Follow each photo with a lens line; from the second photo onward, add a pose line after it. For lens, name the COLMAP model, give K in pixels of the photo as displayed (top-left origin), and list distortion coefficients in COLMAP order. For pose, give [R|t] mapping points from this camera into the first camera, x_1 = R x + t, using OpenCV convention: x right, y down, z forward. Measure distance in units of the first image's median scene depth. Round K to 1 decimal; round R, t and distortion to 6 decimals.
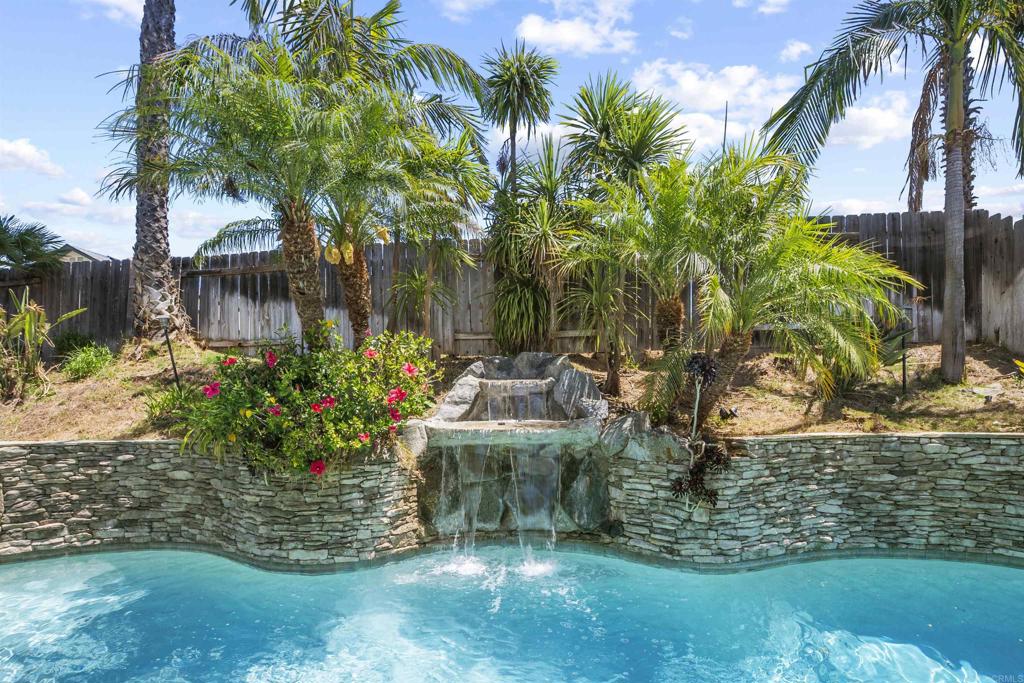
lens RADIAL K [[469.4, 0, 515.9], [0, 469.4, 404.0], [0, 0, 1]] dist [-0.021751, -0.000542]
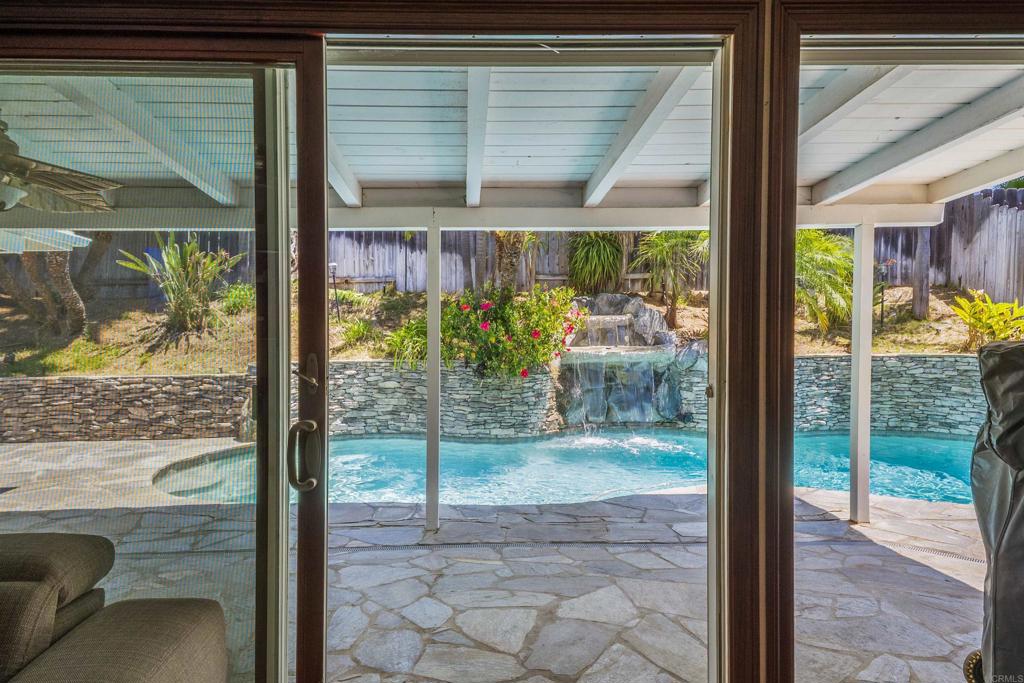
lens RADIAL K [[658.9, 0, 512.4], [0, 658.9, 363.7], [0, 0, 1]] dist [0.031430, -0.001926]
pose [[0.993634, -0.003317, 0.112607, -0.582429], [-0.002037, 0.998874, 0.047401, -0.005834], [-0.112637, -0.047329, 0.992508, -1.029534]]
